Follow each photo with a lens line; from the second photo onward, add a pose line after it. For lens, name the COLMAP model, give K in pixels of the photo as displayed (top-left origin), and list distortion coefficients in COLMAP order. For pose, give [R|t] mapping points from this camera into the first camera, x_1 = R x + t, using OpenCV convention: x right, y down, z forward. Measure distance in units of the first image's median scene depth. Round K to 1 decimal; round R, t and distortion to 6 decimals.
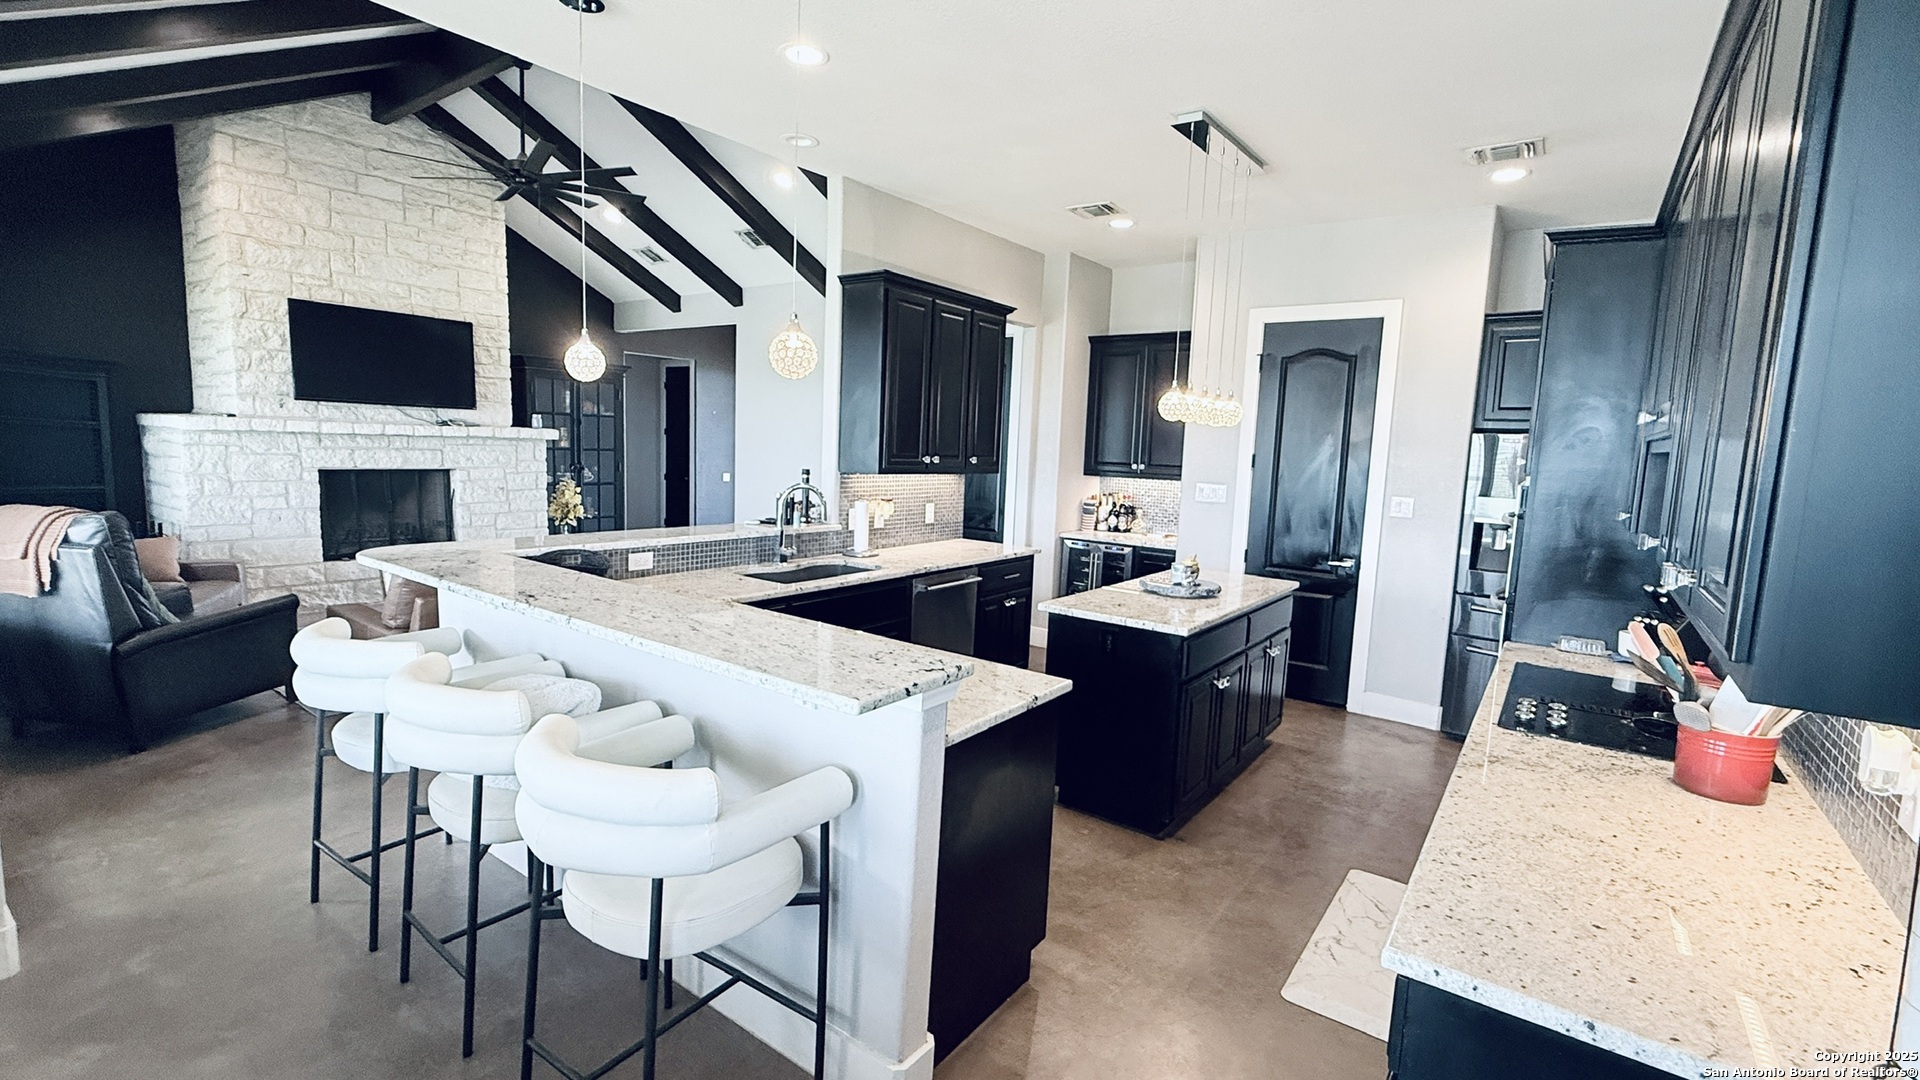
lens RADIAL K [[844.4, 0, 958.4], [0, 844.4, 536.8], [0, 0, 1]] dist [0.000188, 0.000014]
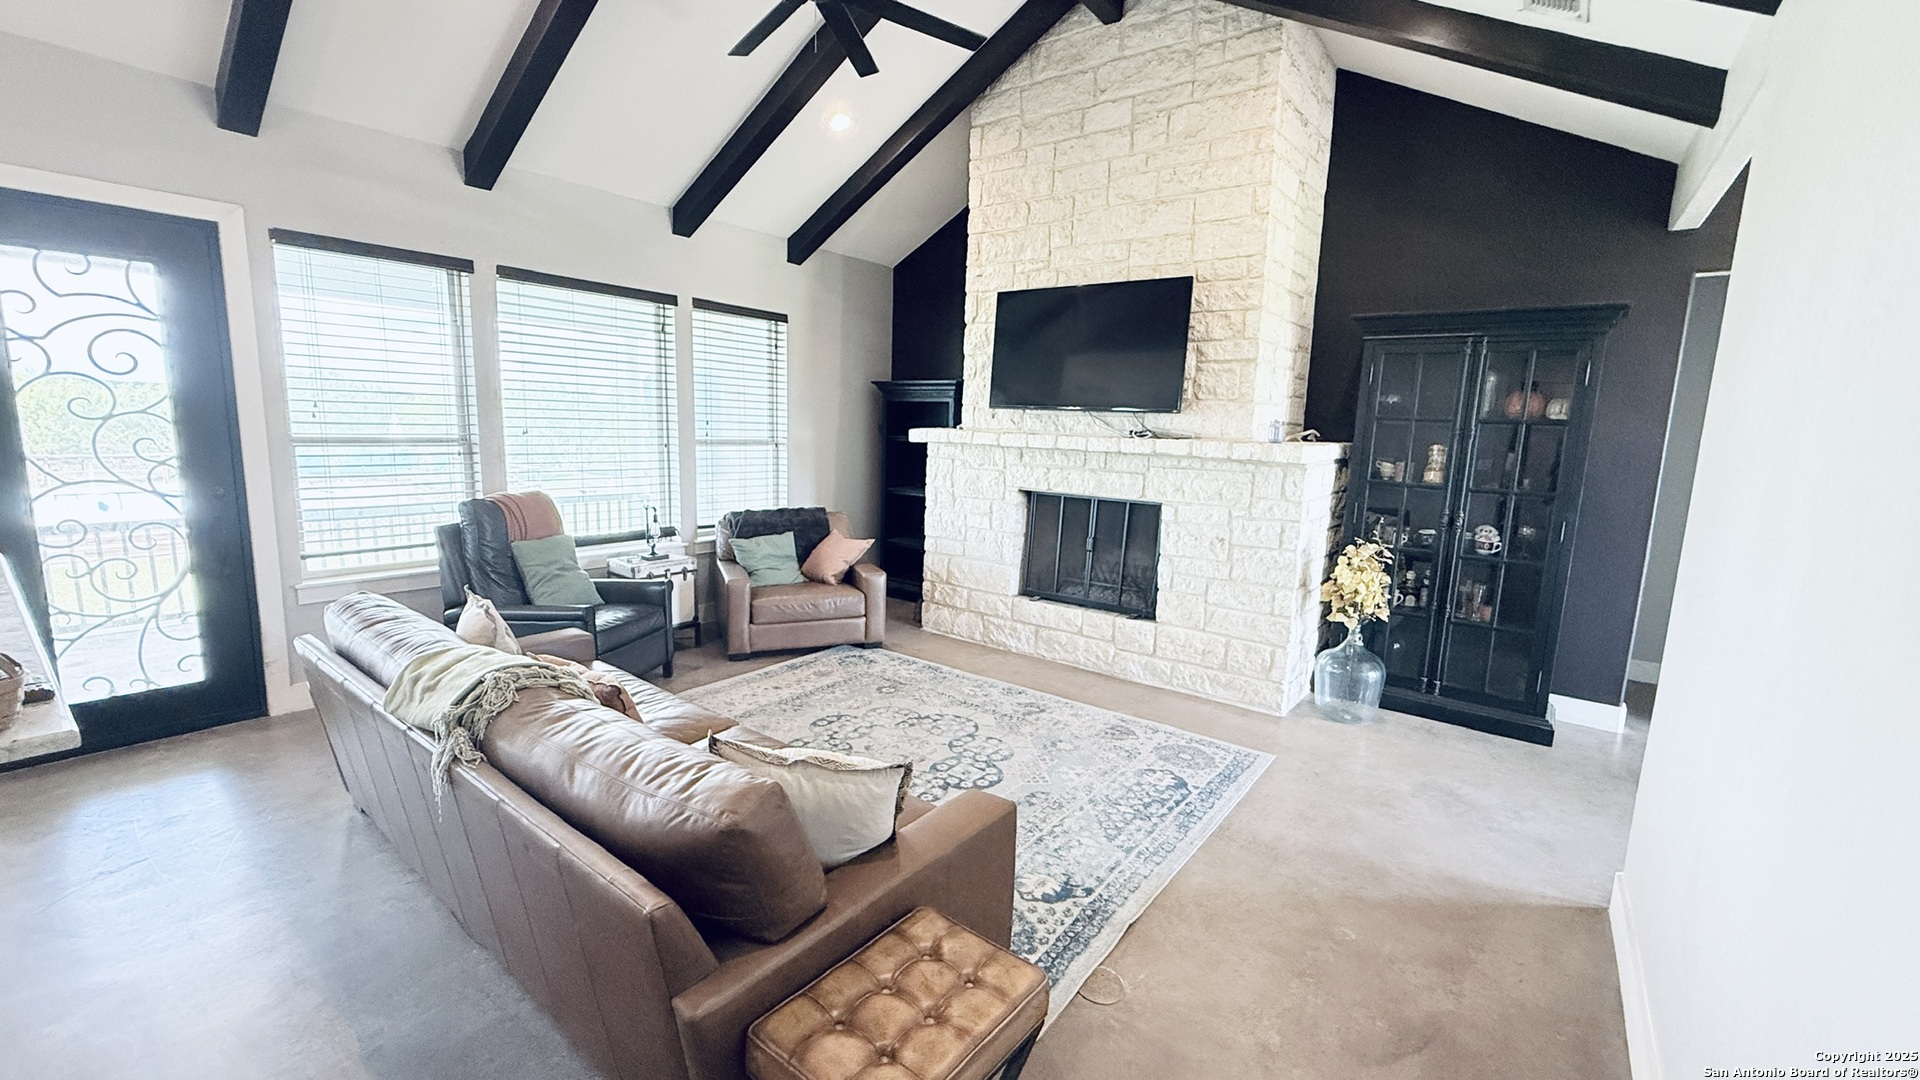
lens RADIAL K [[763.2, 0, 957.6], [0, 763.2, 546.4], [0, 0, 1]] dist [-0.002112, -0.000175]
pose [[-0.020422, 0.113862, -0.993287, 0.021831], [-0.151380, 0.981687, 0.115645, -0.100565], [0.988265, 0.152726, -0.002811, 0.923308]]
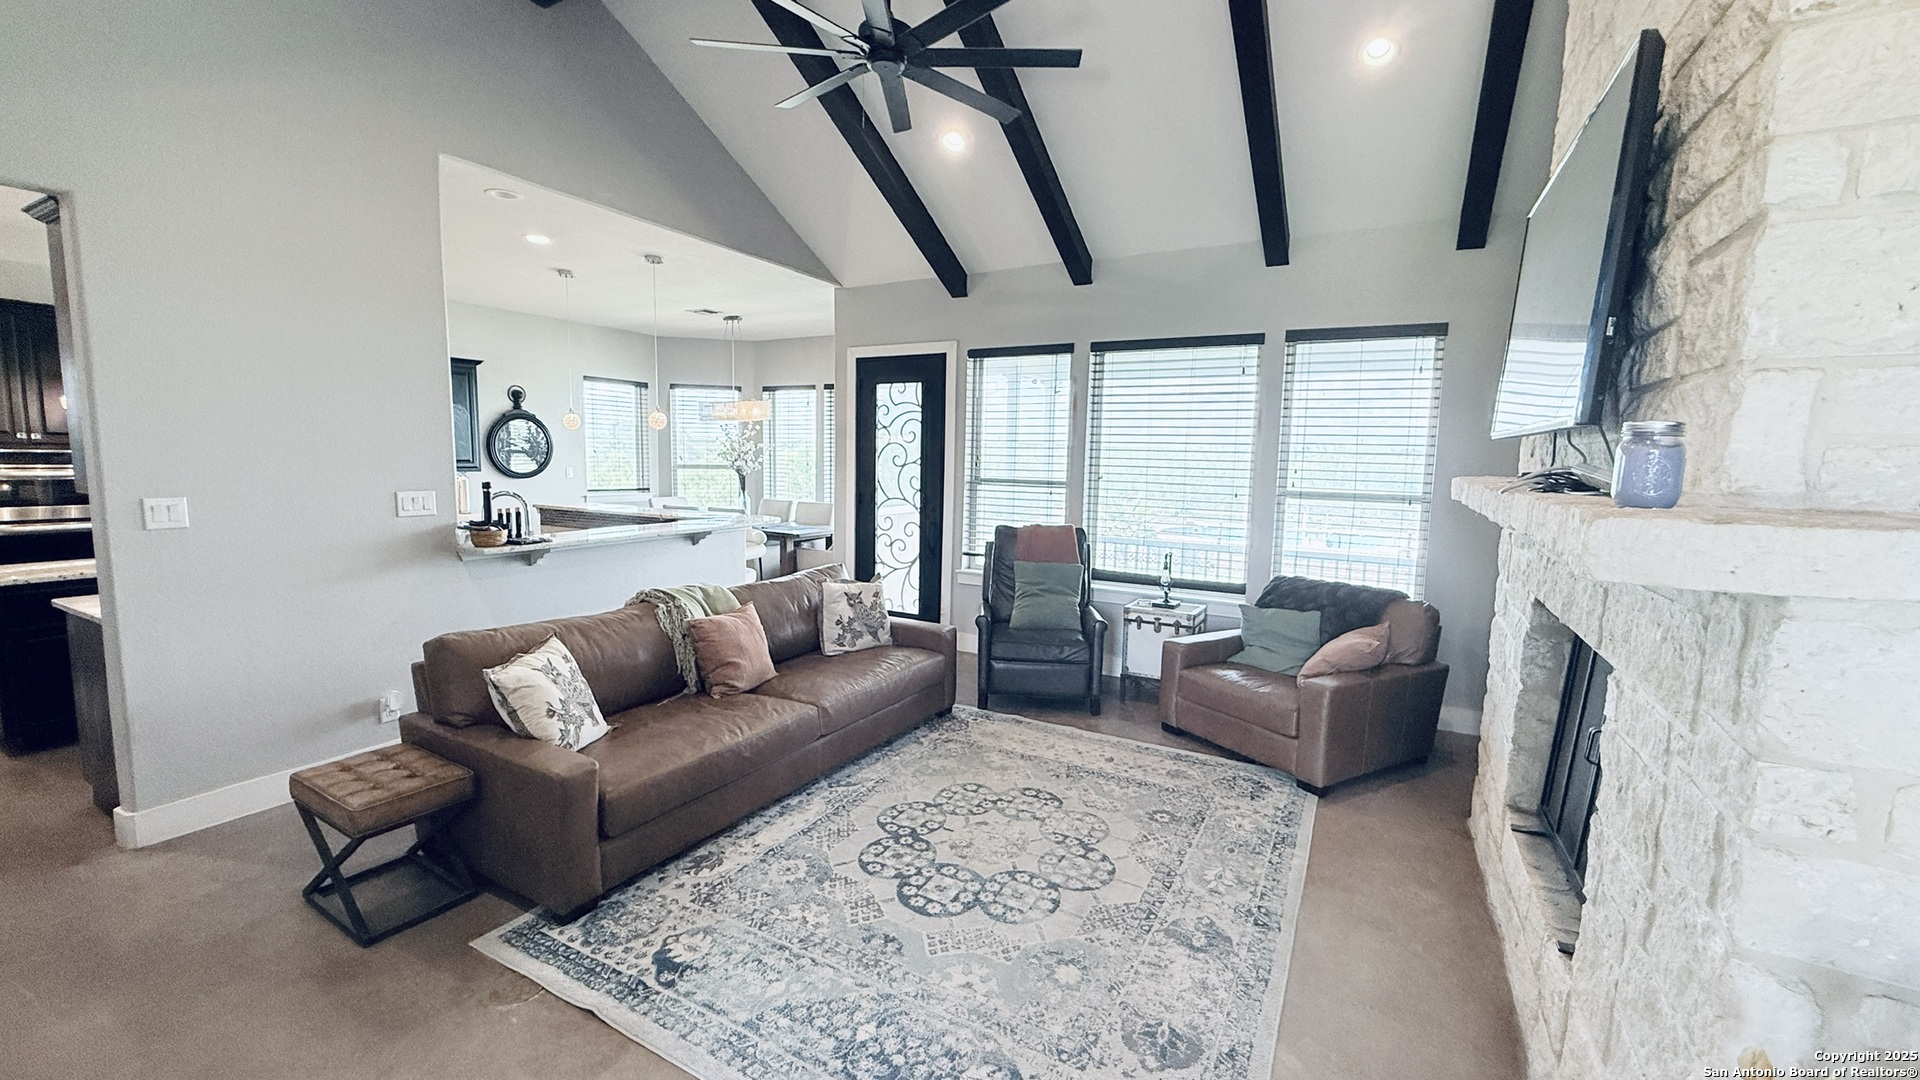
lens RADIAL K [[763.2, 0, 956.6], [0, 763.2, 540.4], [0, 0, 1]] dist [-0.002112, -0.000175]
pose [[-0.991116, -0.052619, -0.122145, -0.416113], [-0.079200, 0.971316, 0.224215, -0.169004], [0.106843, 0.231897, -0.966855, 1.305513]]
